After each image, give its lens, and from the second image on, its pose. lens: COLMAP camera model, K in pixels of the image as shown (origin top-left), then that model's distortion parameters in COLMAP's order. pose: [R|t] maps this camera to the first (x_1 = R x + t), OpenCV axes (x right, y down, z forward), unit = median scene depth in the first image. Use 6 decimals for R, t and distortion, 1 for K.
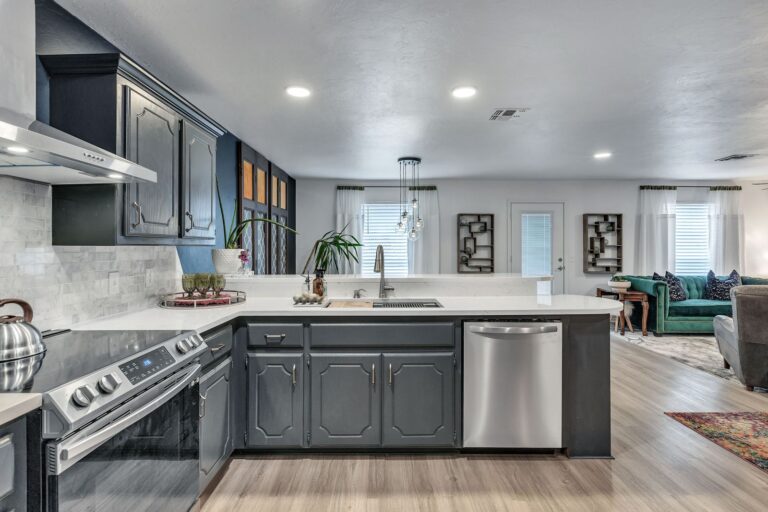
lens RADIAL K [[389.8, 0, 386.5], [0, 389.8, 246.7], [0, 0, 1]] dist [-0.001161, -0.000212]
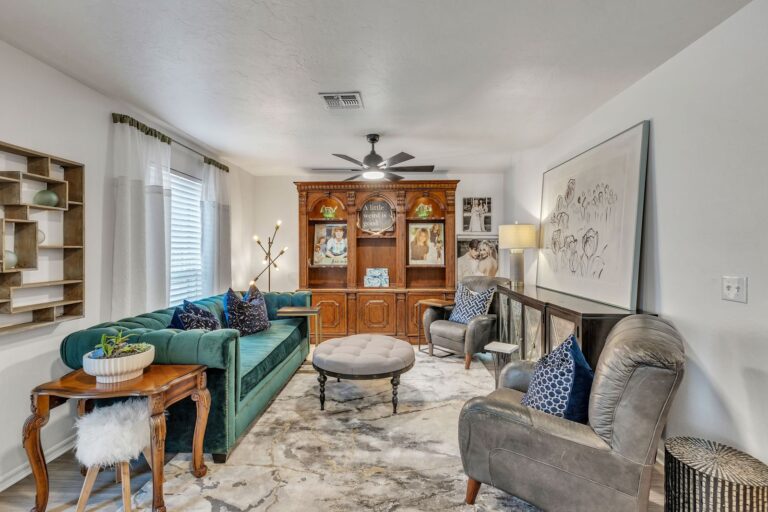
lens RADIAL K [[343.9, 0, 383.7], [0, 343.9, 248.1], [0, 0, 1]] dist [-0.000280, 0.000009]
pose [[0.034765, 0.004794, 0.999384, 0.276569], [-0.000482, 0.999988, -0.004780, -0.000554], [-0.999395, -0.000316, 0.034767, 0.689922]]
